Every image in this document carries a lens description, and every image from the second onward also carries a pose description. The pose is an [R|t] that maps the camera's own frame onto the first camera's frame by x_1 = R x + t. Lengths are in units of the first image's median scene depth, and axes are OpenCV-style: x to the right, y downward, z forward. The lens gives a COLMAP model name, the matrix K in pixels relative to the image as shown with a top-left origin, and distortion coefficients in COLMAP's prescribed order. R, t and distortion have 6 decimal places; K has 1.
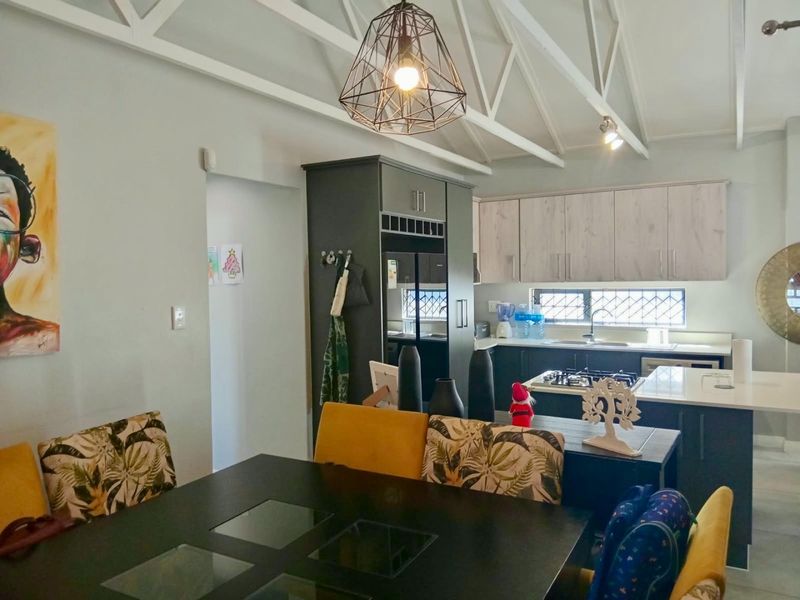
lens RADIAL K [[607.7, 0, 399.6], [0, 607.7, 294.4], [0, 0, 1]] dist [0.109175, -0.173990]
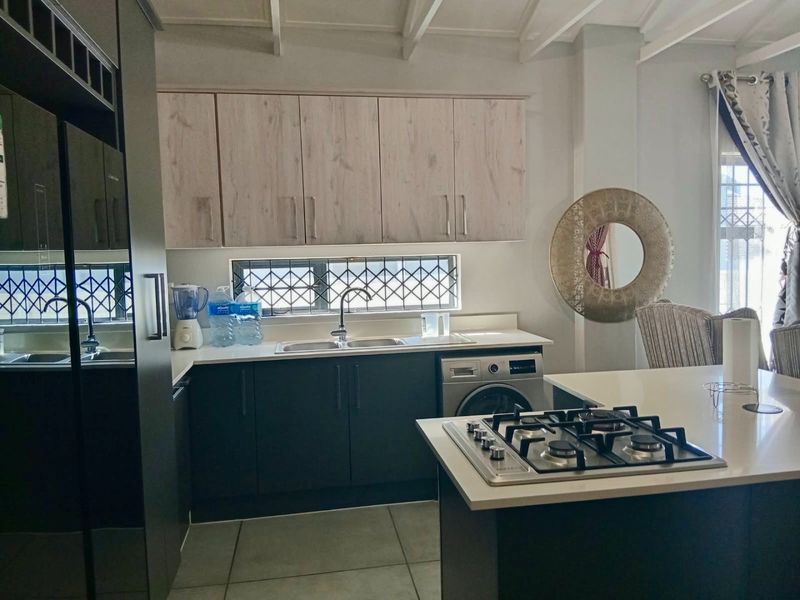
lens RADIAL K [[607.7, 0, 399.6], [0, 607.7, 294.4], [0, 0, 1]] dist [0.109175, -0.173990]
pose [[0.774972, -0.043044, 0.630528, -0.033880], [0.035210, 0.999069, 0.024927, 0.016266], [-0.631014, 0.002884, 0.775766, 0.491198]]
